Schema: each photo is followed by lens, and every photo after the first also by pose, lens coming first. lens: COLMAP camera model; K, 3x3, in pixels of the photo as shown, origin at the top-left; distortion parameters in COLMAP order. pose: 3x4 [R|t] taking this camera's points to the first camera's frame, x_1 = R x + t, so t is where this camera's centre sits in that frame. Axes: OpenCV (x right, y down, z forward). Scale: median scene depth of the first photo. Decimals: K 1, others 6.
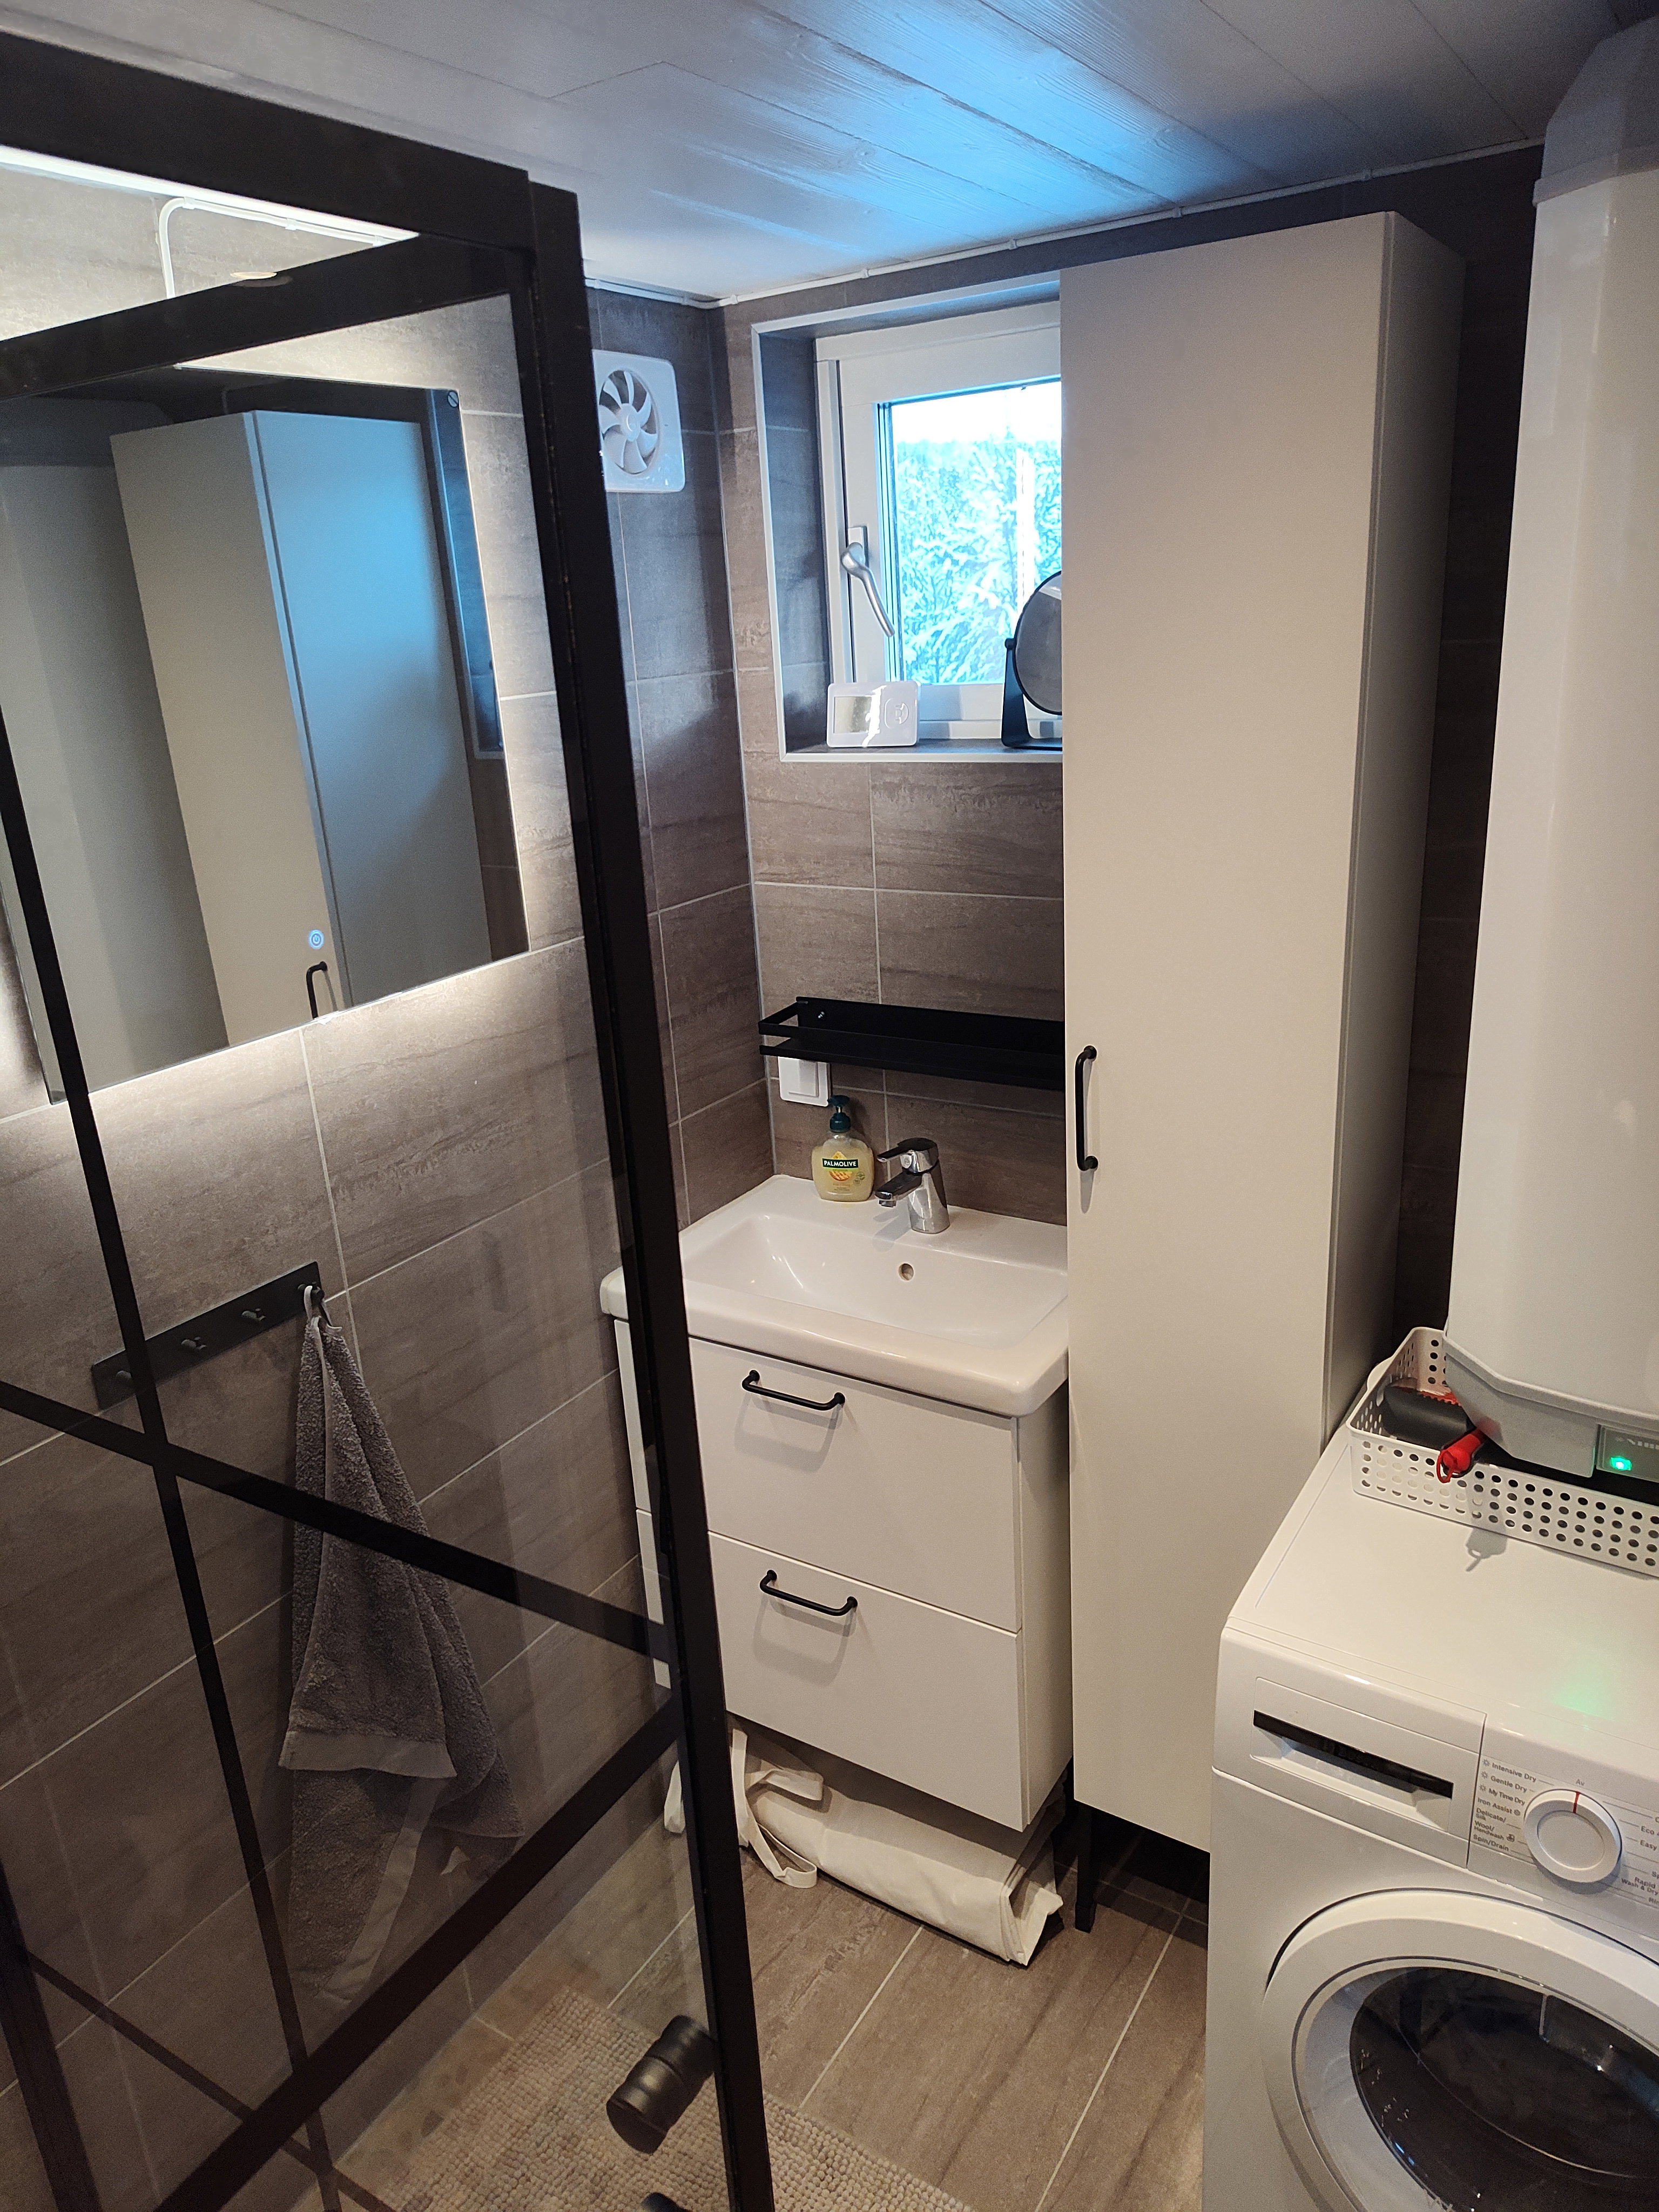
lens RADIAL K [[1518.3, 0, 840.0], [0, 1518.3, 1111.2], [0, 0, 1]] dist [0.011096, -0.018018]
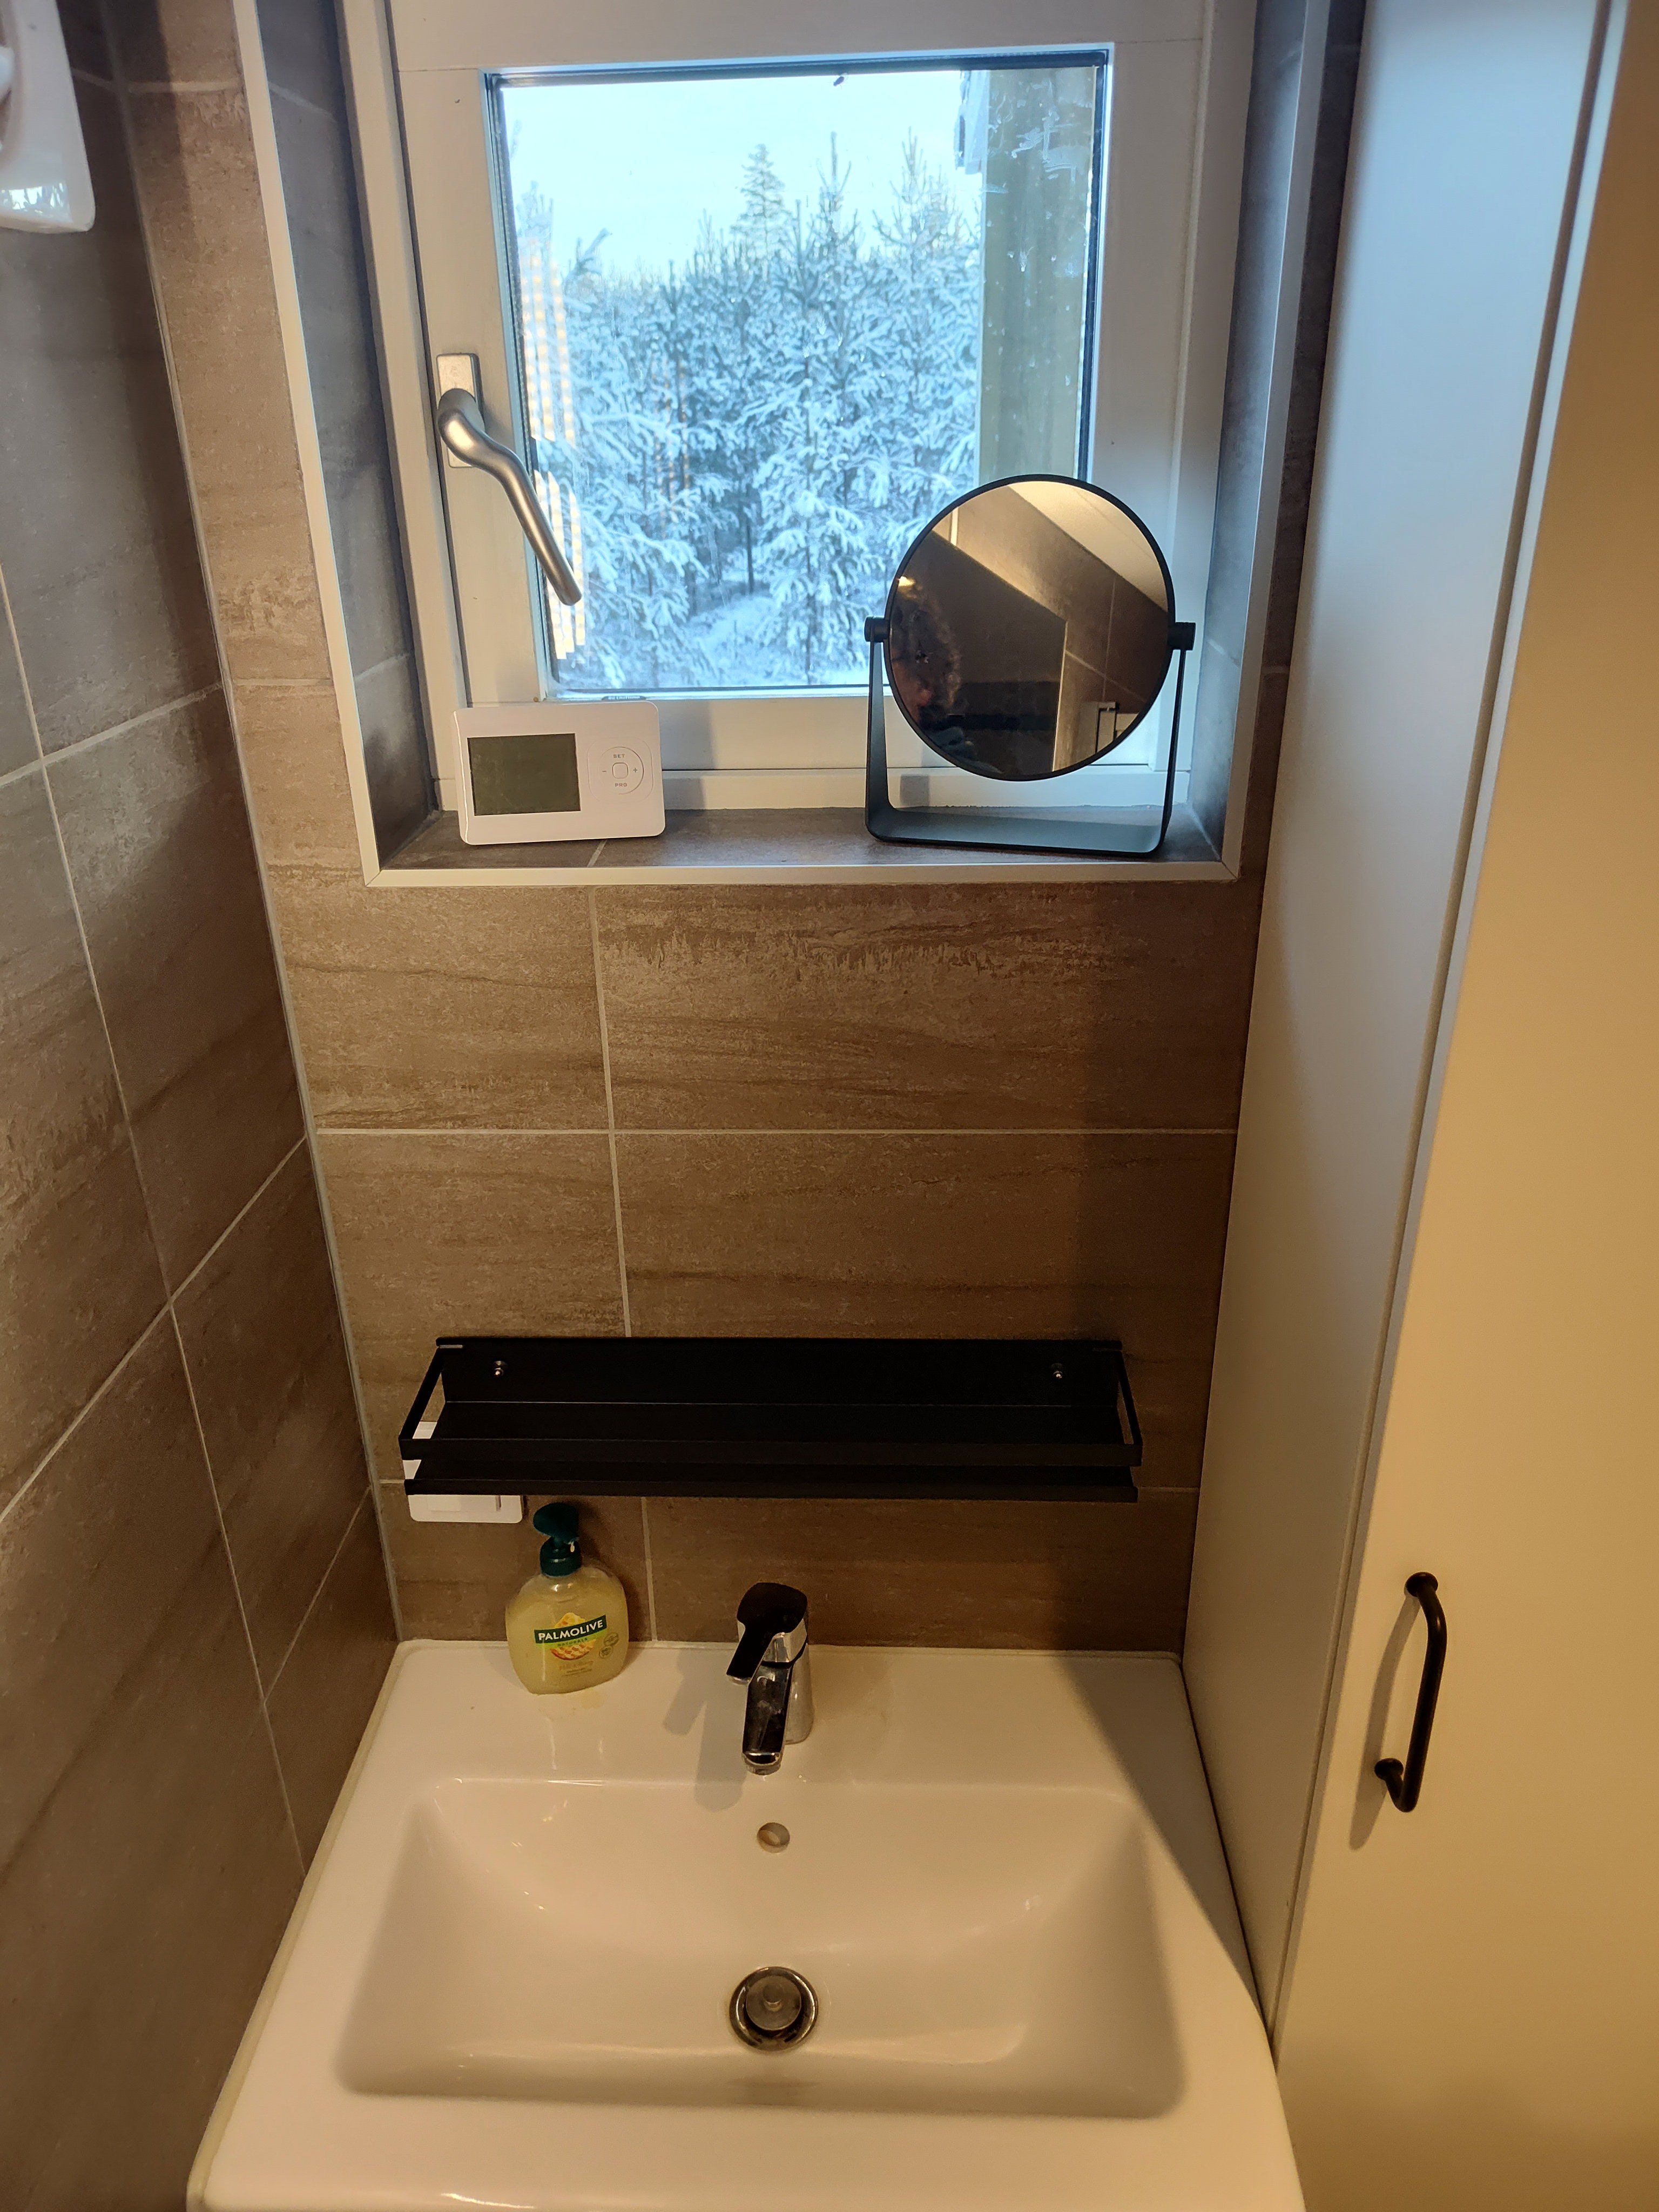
lens RADIAL K [[1518.3, 0, 826.3], [0, 1518.3, 1100.1], [0, 0, 1]] dist [0.011096, -0.018018]
pose [[0.861526, -0.170878, 0.478093, -0.149670], [0.124351, 0.983998, 0.127615, -0.209494], [-0.492249, -0.050493, 0.868989, 0.538580]]
